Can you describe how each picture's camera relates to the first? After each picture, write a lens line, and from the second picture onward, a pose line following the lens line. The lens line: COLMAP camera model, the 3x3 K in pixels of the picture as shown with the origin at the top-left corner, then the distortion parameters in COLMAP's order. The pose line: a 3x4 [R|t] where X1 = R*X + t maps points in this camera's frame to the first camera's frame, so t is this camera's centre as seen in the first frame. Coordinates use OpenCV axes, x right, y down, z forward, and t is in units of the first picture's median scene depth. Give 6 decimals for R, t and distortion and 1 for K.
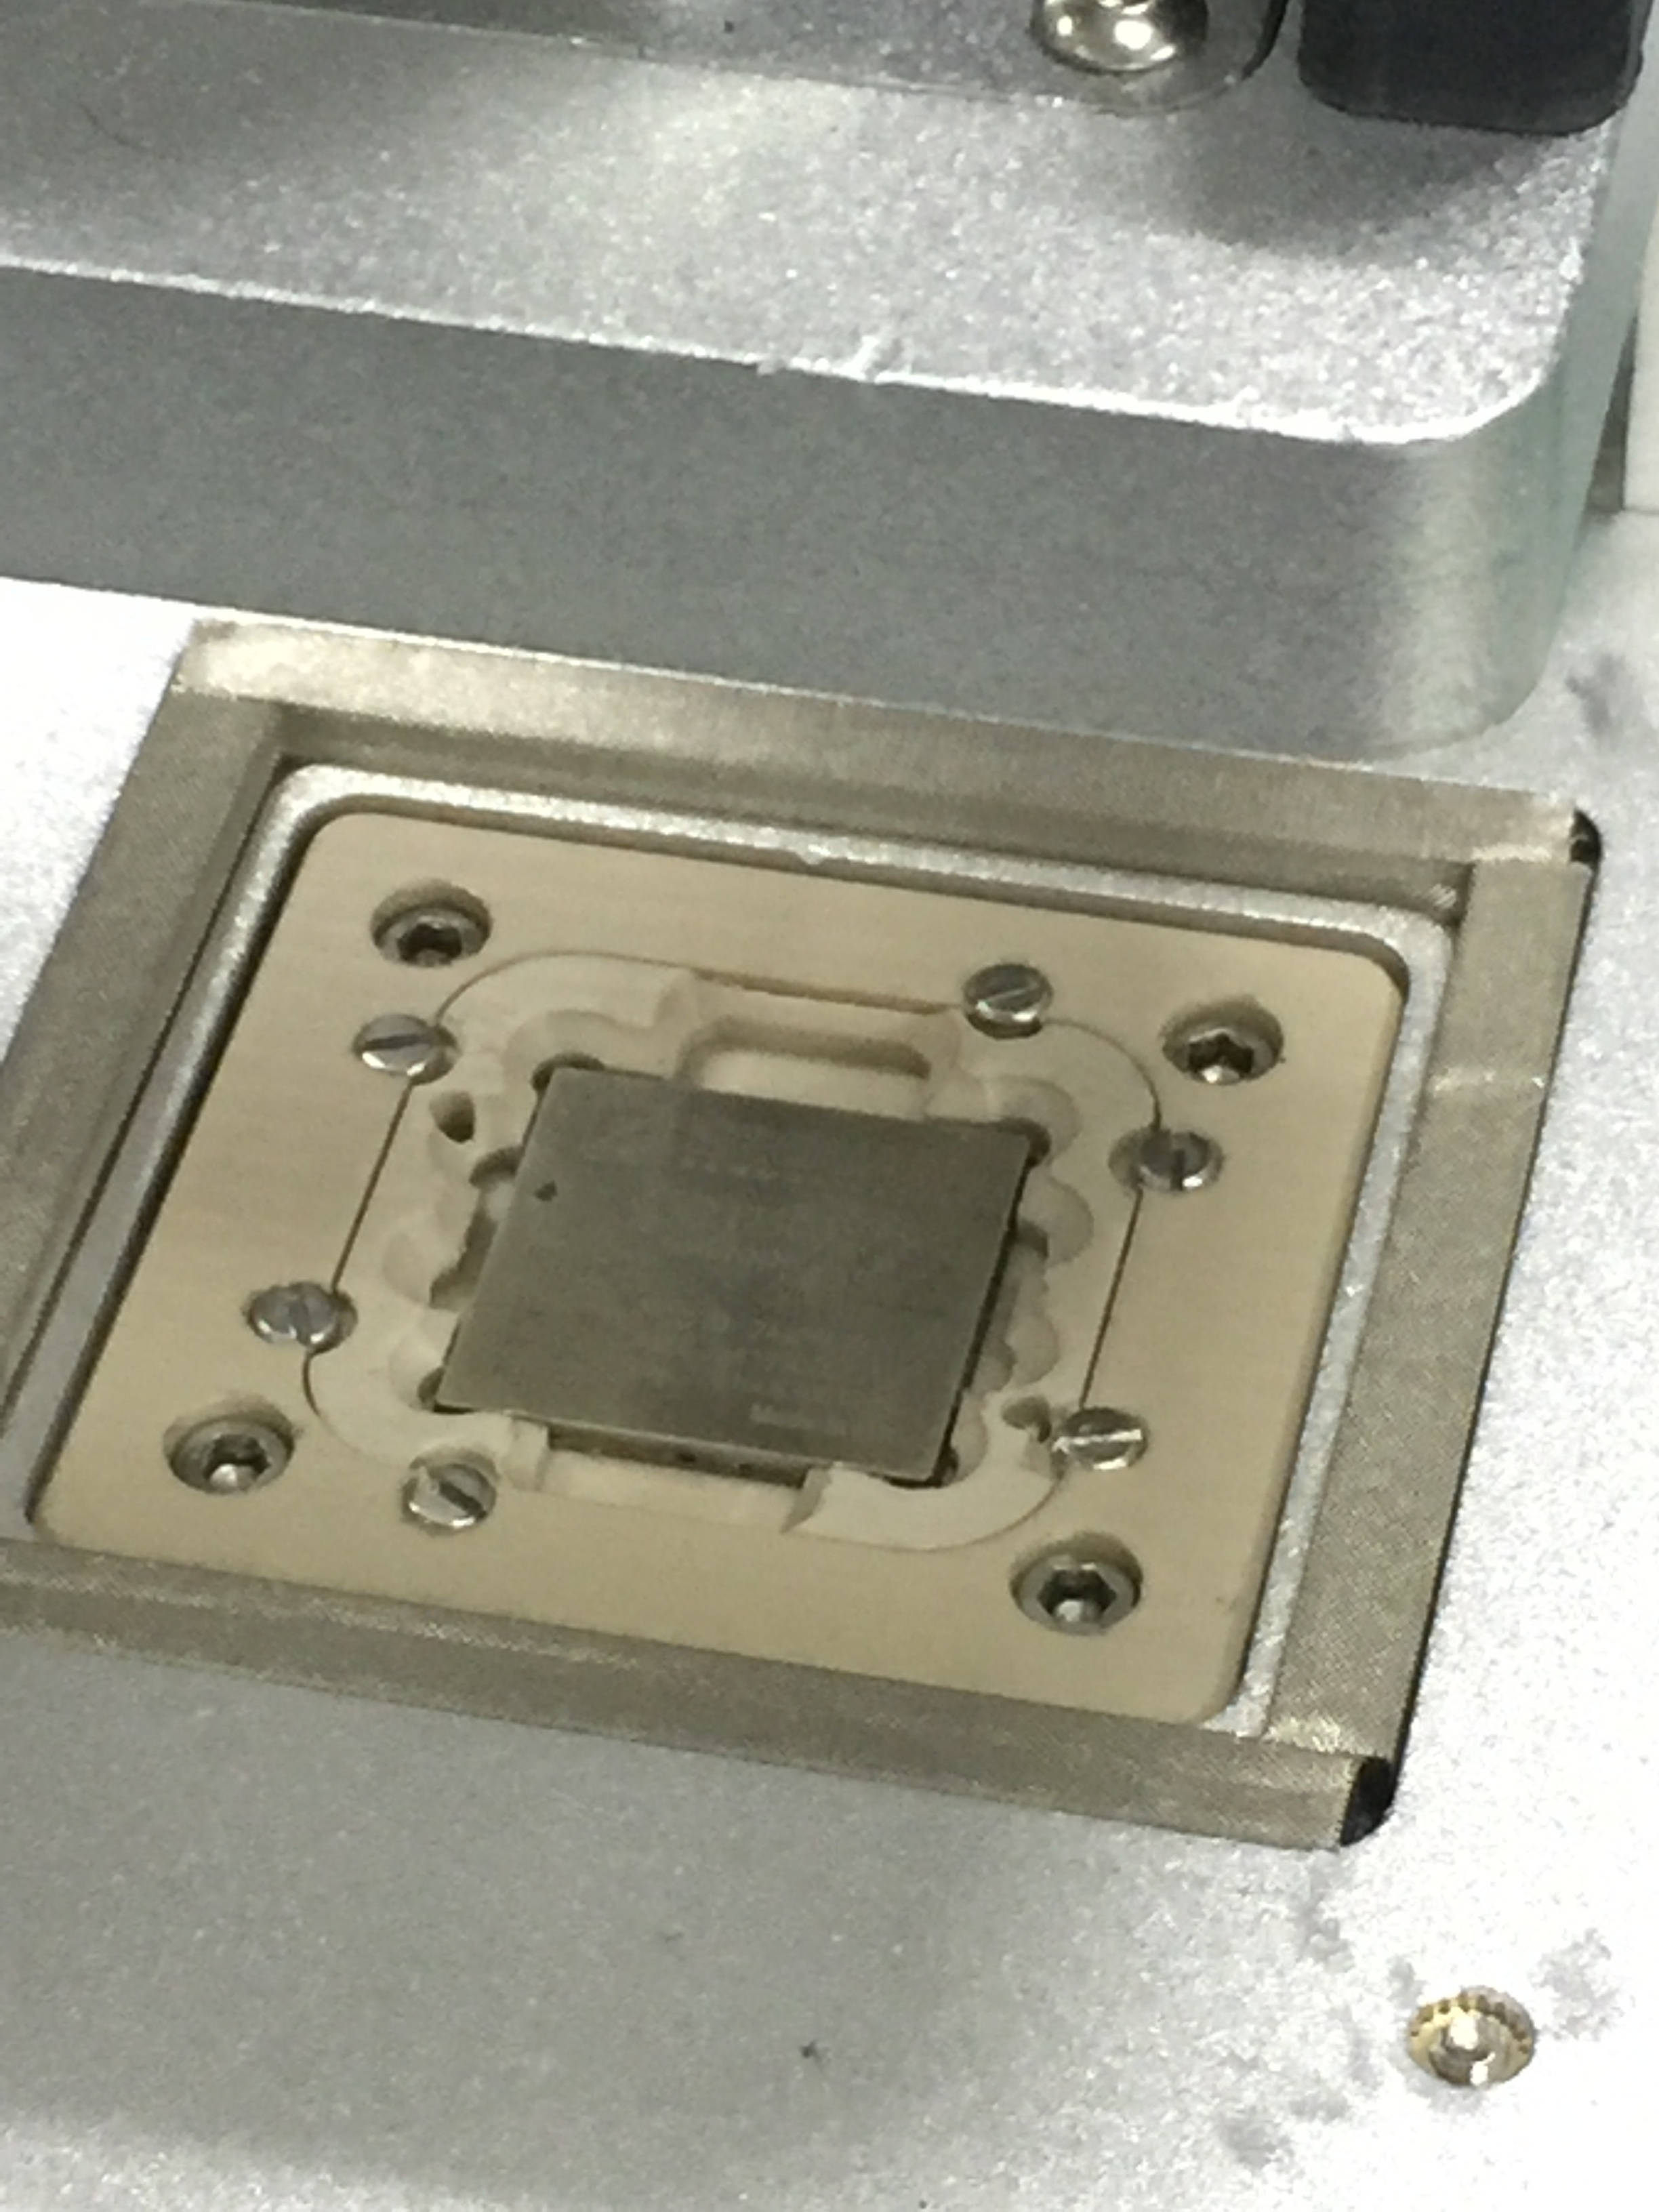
lens RADIAL K [[6787.0, 0, 829.8], [0, 6787.0, 1100.4], [0, 0, 1]] dist [-1.603875, 0.000000]
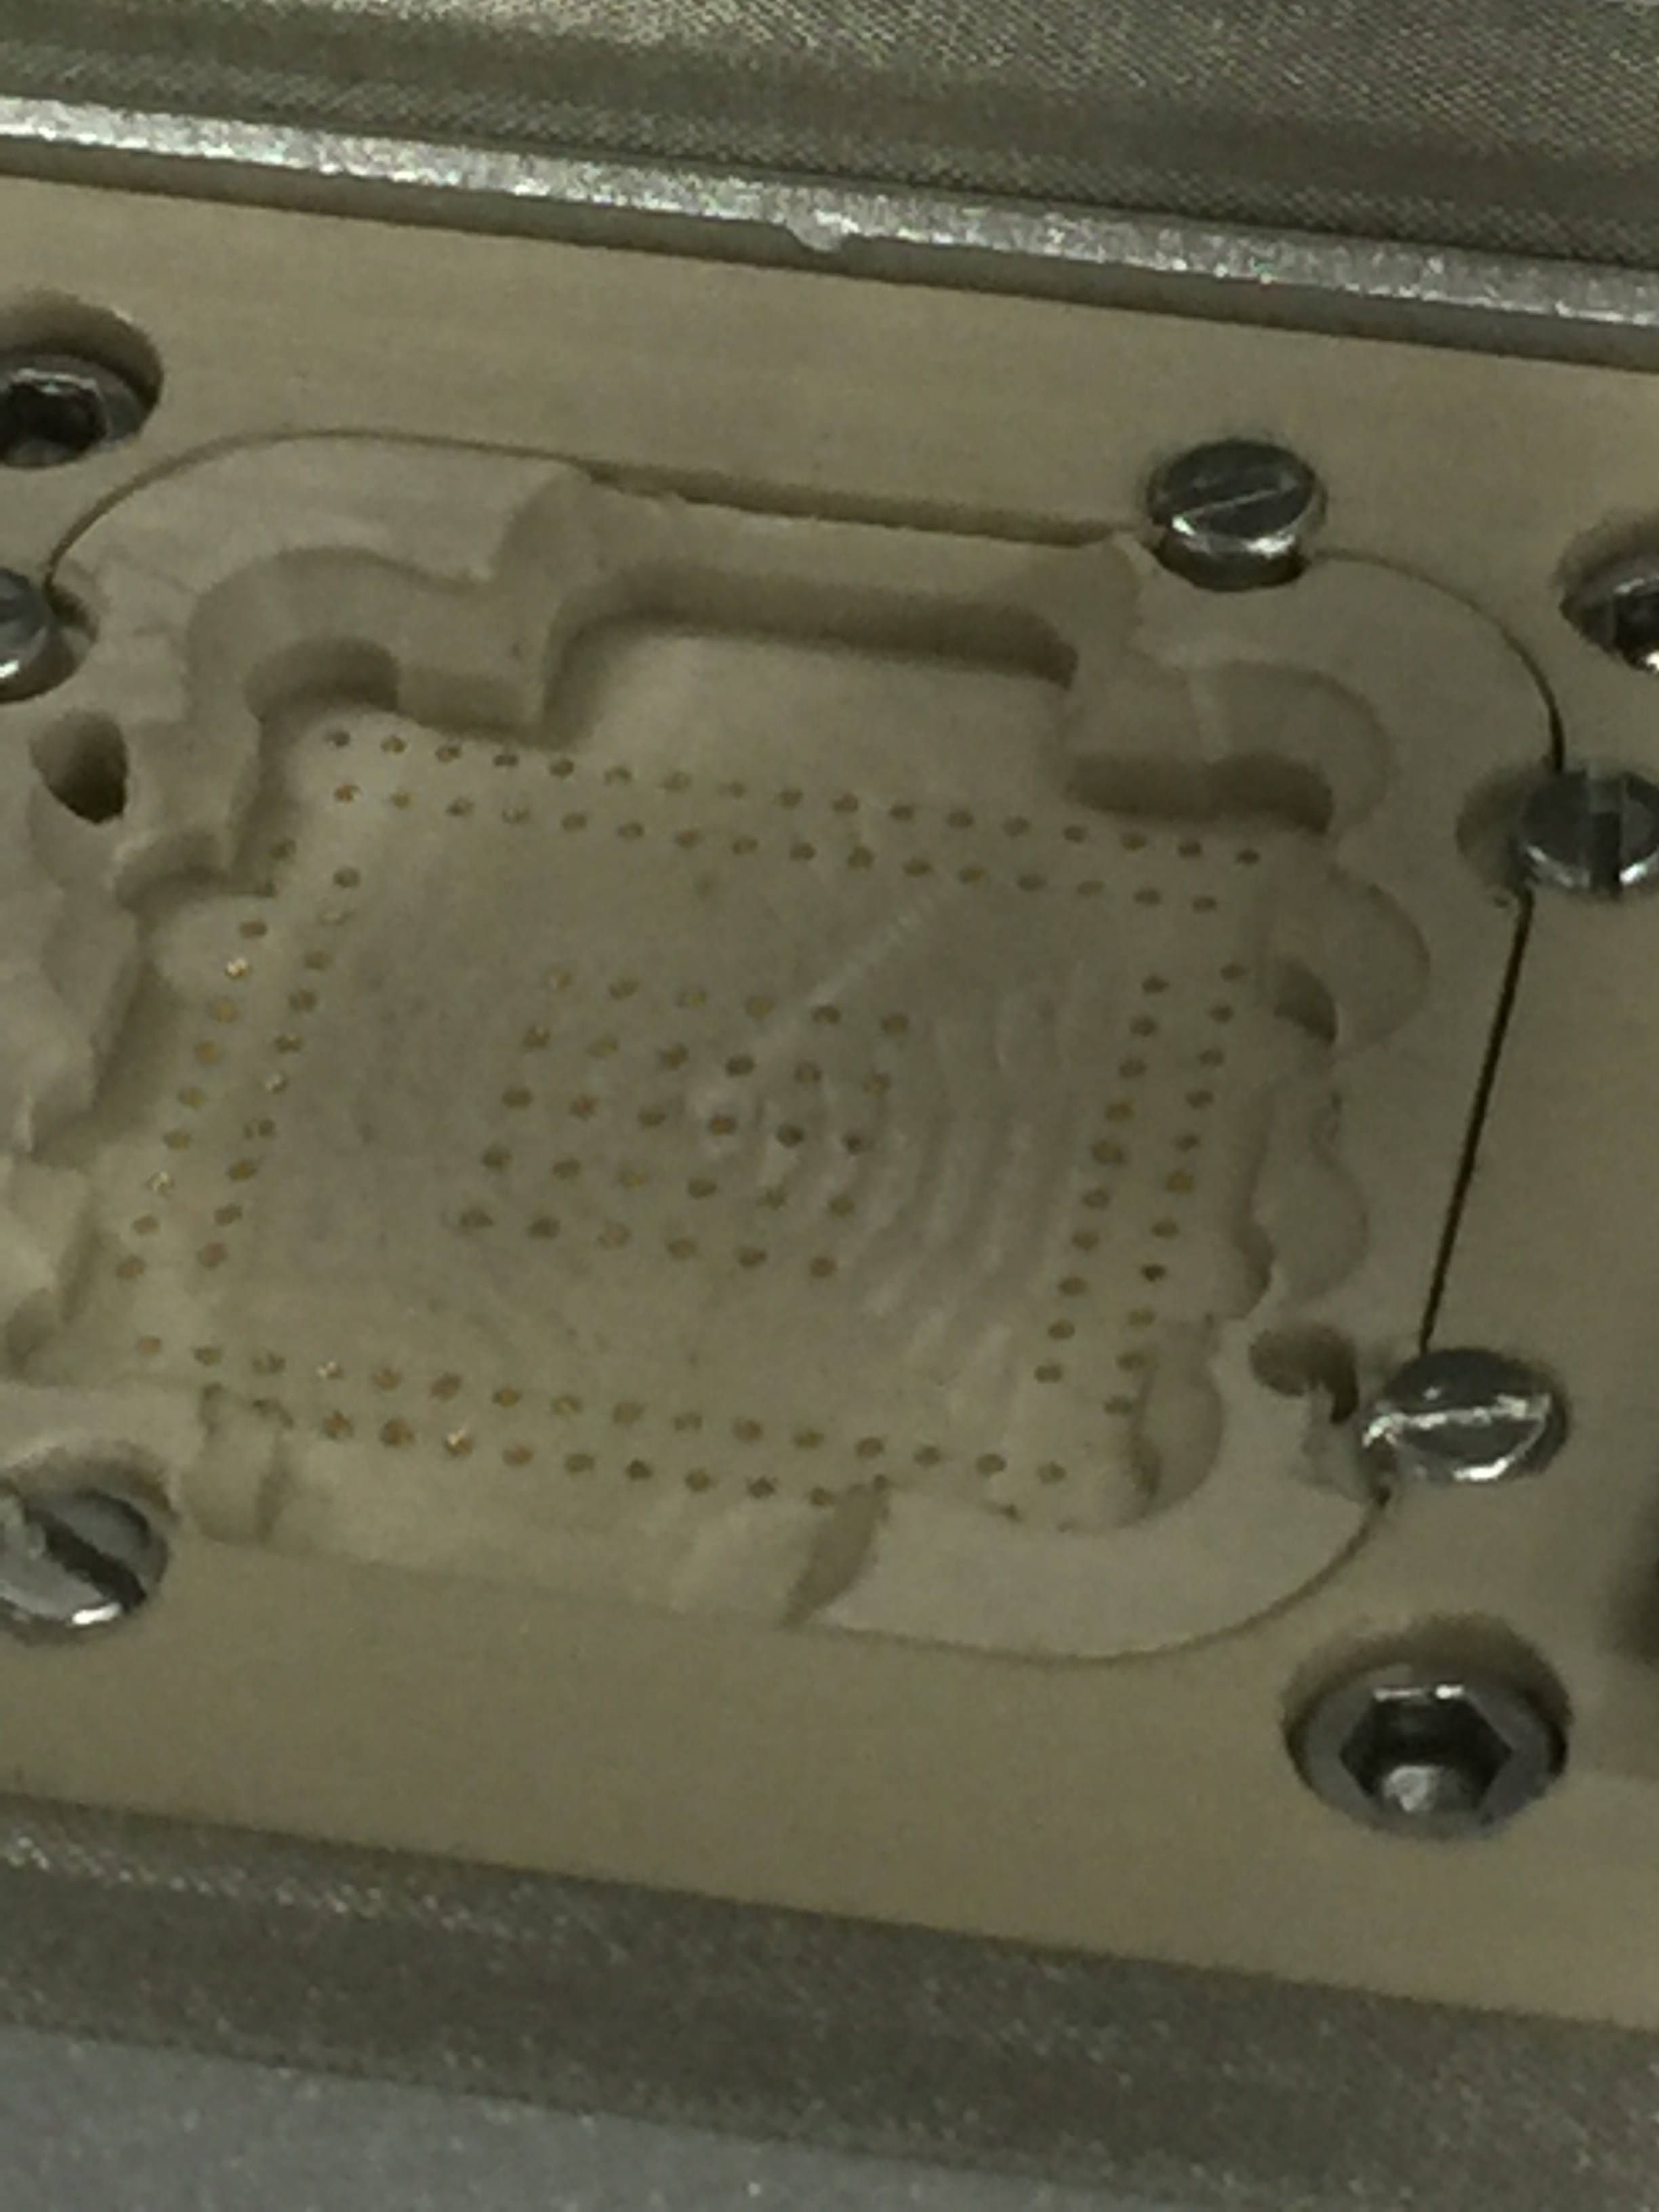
lens RADIAL K [[9319.9, 0, 831.8], [0, 9319.9, 1108.1], [0, 0, 1]] dist [-0.937936, 0.000000]
pose [[0.999888, -0.013615, 0.006226, -0.007129], [0.013623, 0.999906, -0.001272, 0.028482], [-0.006209, 0.001356, 0.999980, 0.350811]]
